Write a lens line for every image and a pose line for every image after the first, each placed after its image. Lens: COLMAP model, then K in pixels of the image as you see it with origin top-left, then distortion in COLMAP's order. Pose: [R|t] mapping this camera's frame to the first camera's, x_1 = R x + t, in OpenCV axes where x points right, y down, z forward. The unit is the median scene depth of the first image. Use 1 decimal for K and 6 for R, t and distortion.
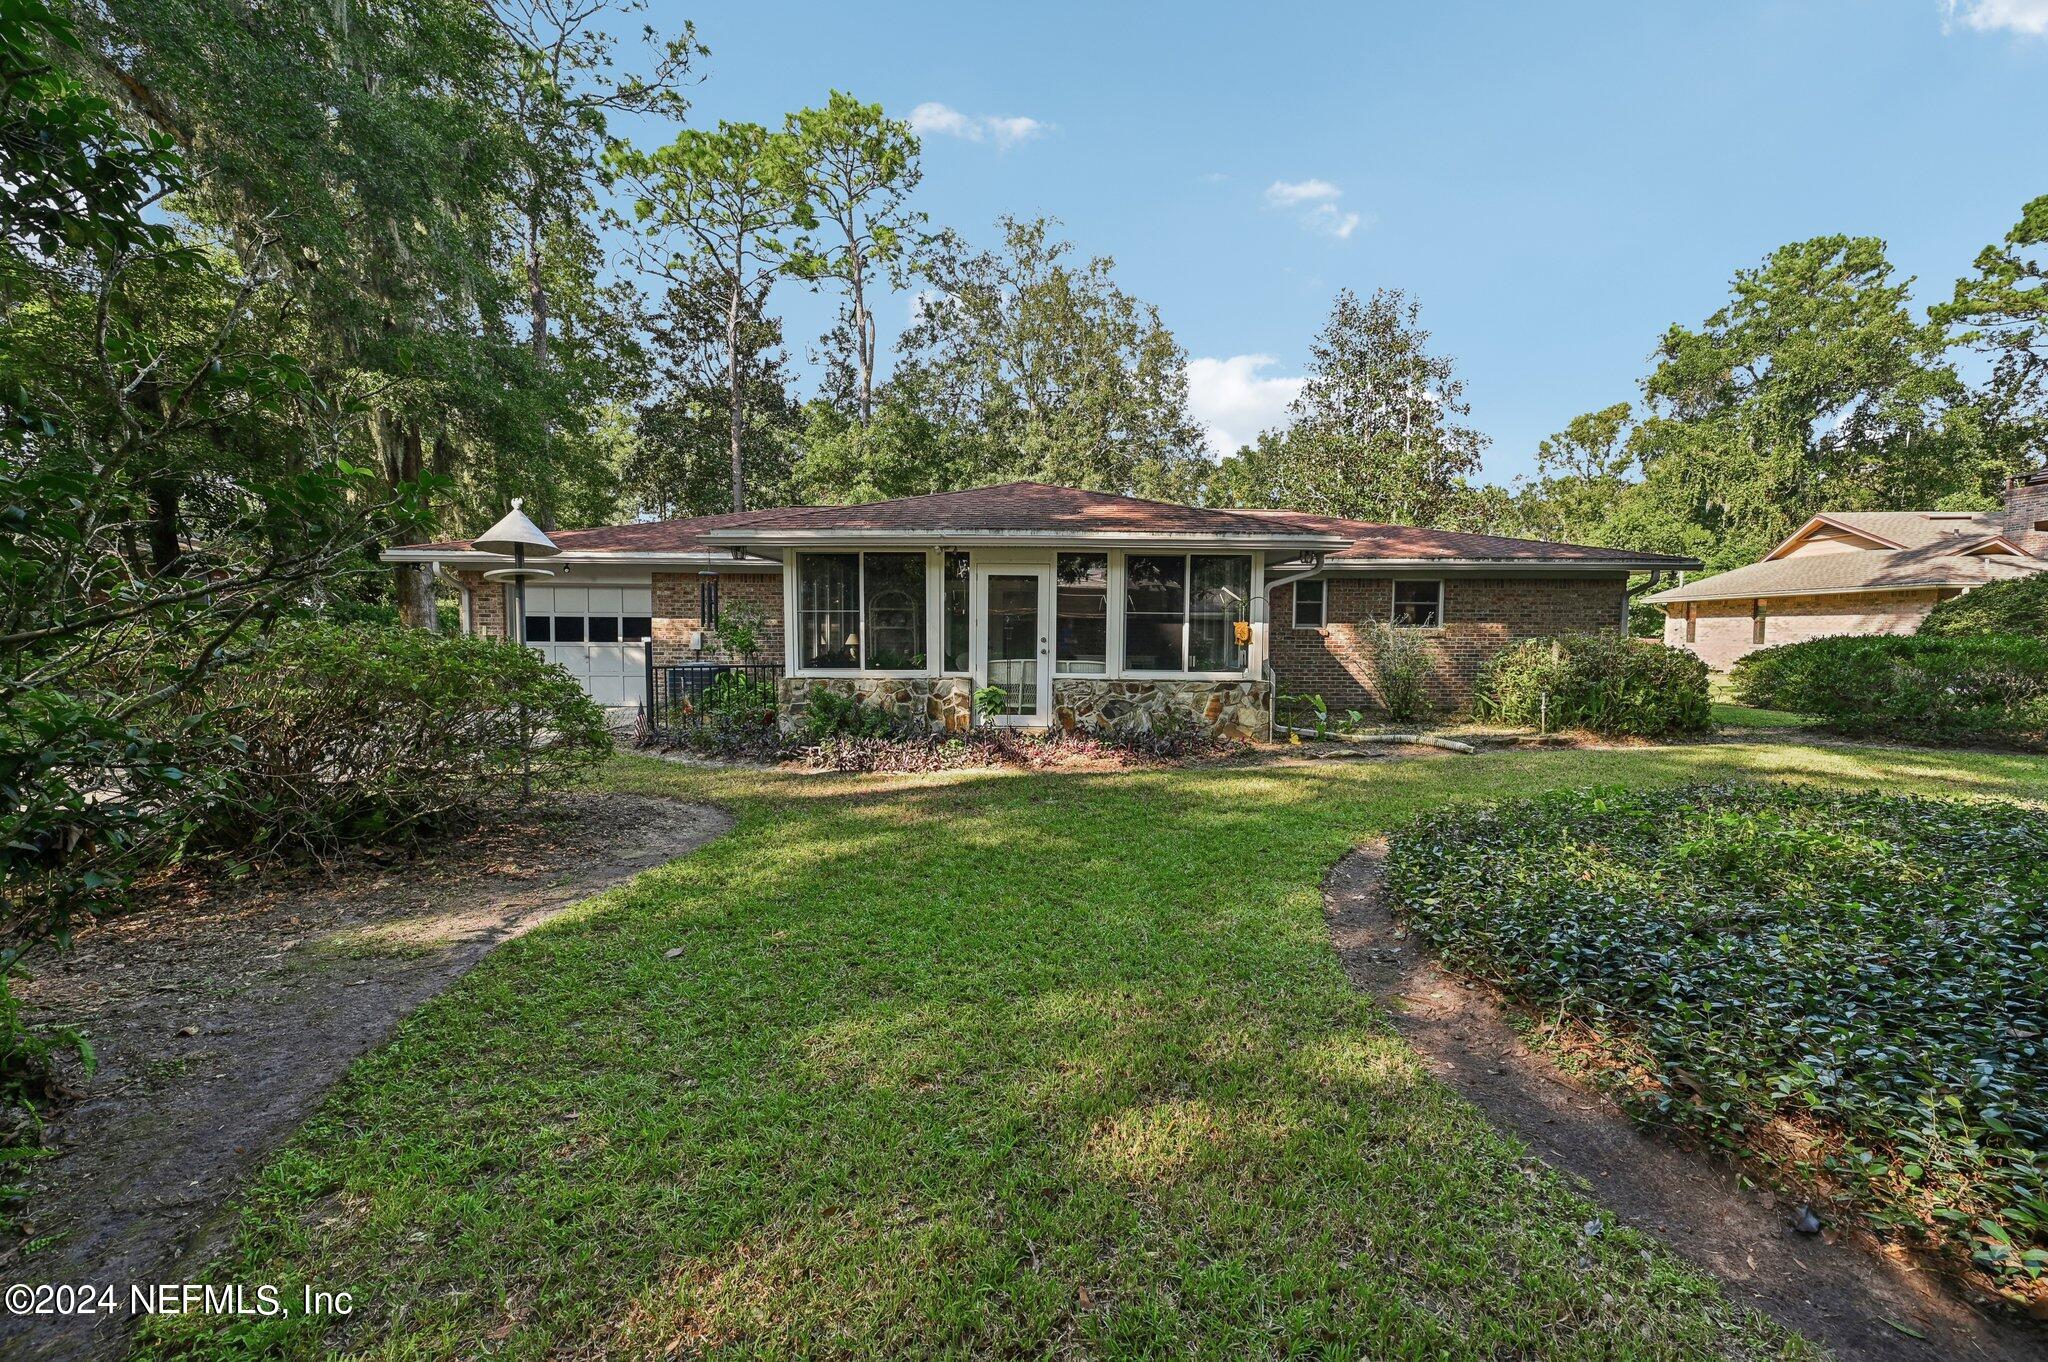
lens RADIAL K [[800.3, 0, 1024.0], [0, 800.3, 681.0], [0, 0, 1]] dist [-0.000373, -0.000027]
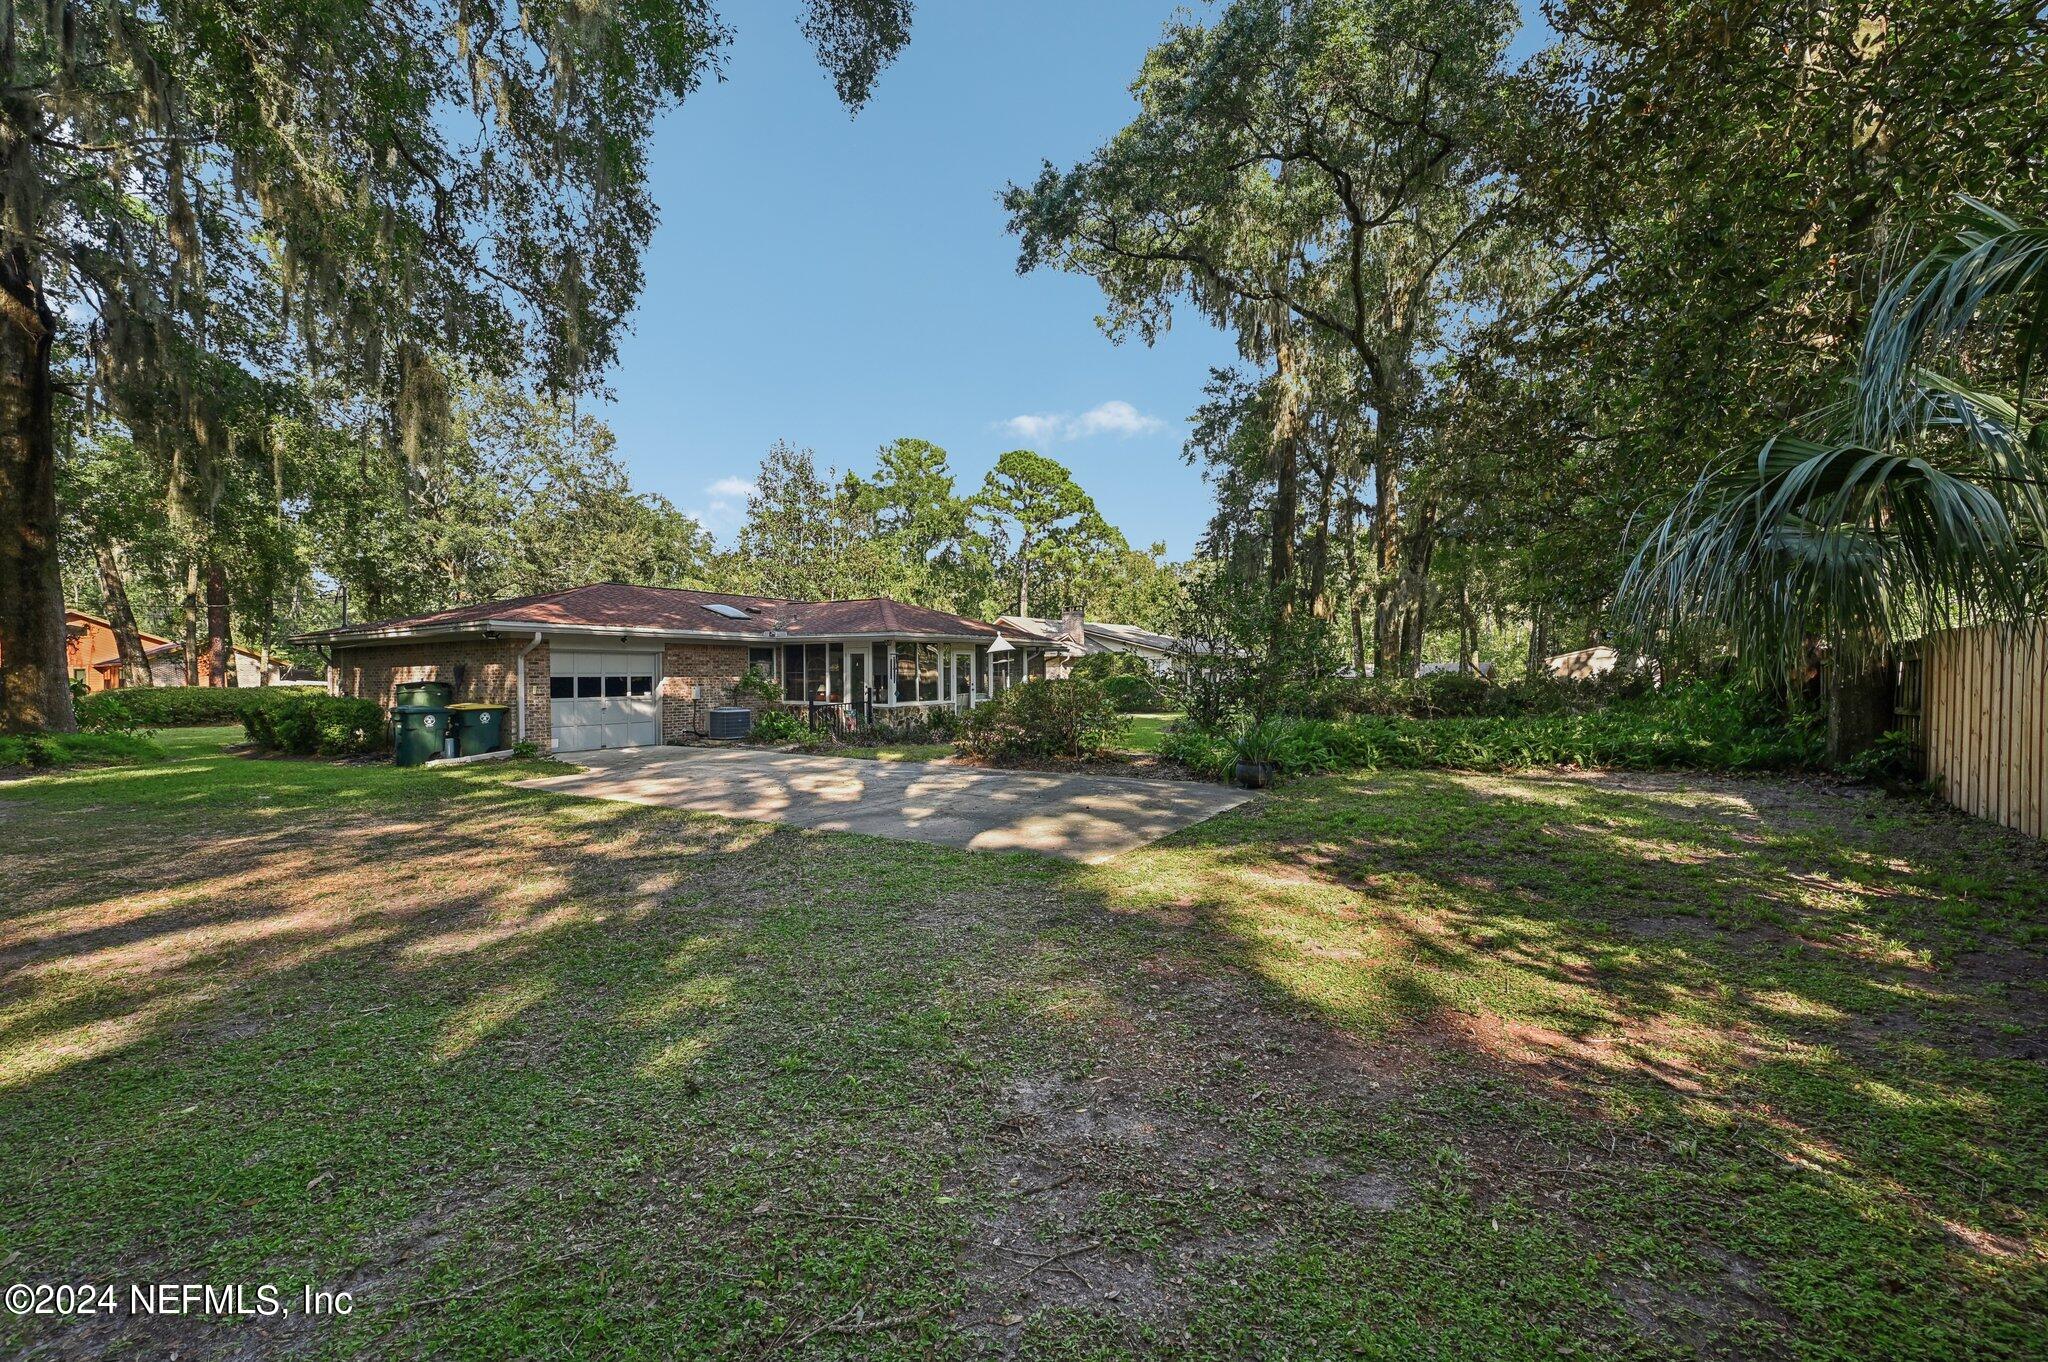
lens RADIAL K [[800.3, 0, 1024.0], [0, 800.3, 681.0], [0, 0, 1]] dist [-0.000373, -0.000027]
pose [[0.547495, -0.016173, 0.836653, -1.309195], [0.062657, 0.997799, -0.021714, -0.002119], [-0.834460, 0.064310, 0.547303, -0.307038]]
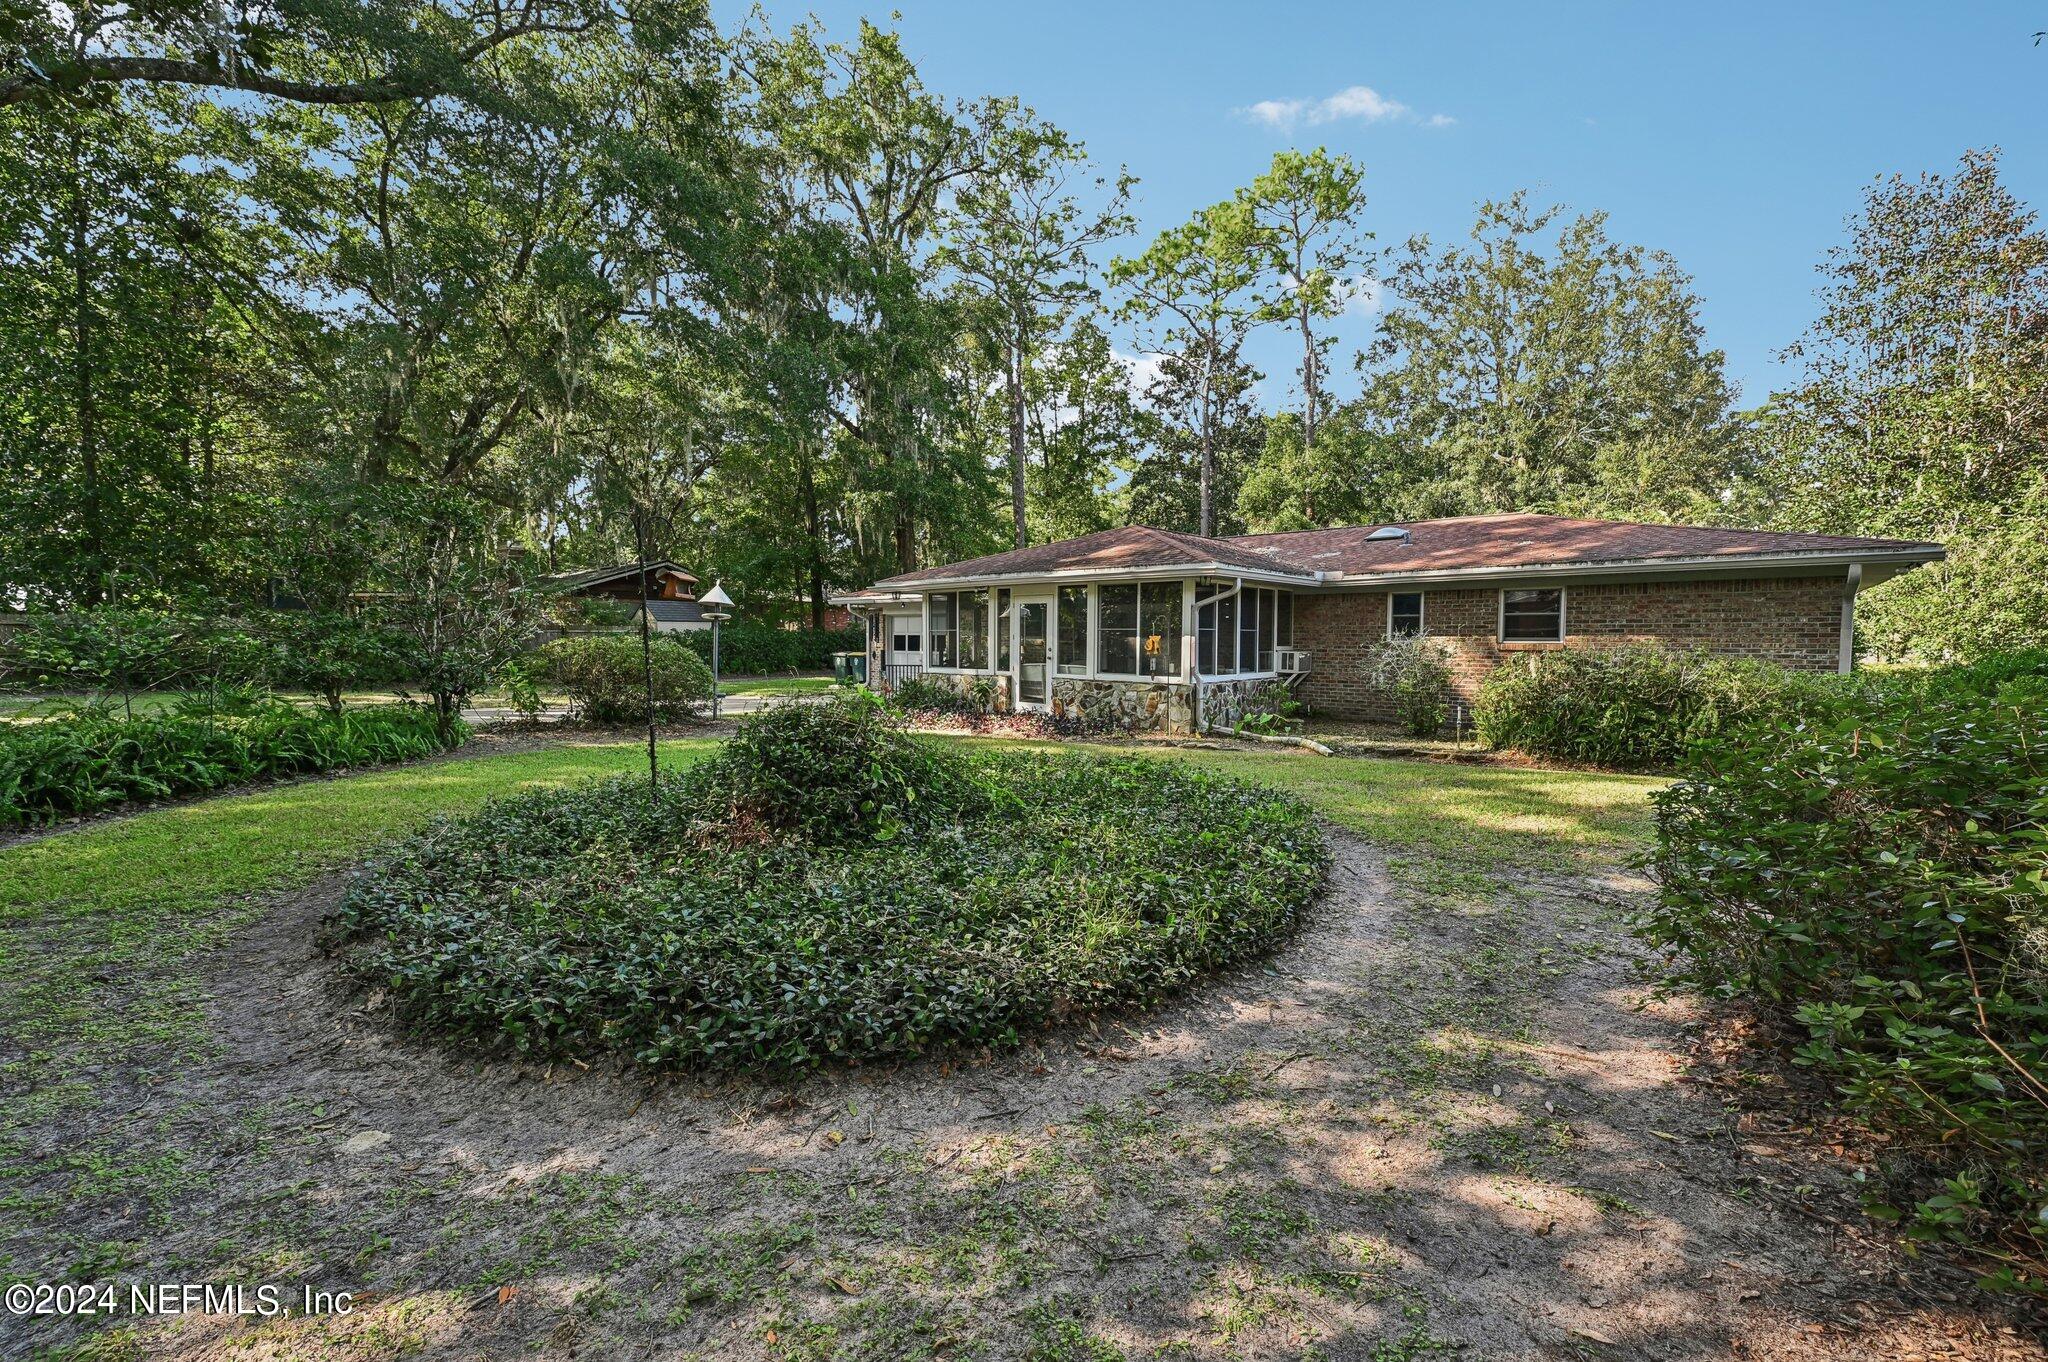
lens RADIAL K [[800.3, 0, 1024.0], [0, 800.3, 681.0], [0, 0, 1]] dist [-0.000373, -0.000027]
pose [[0.753679, 0.030524, -0.656534, 0.887616], [-0.045724, 0.998936, -0.006047, 0.012847], [0.655651, 0.034577, 0.754272, -0.068581]]
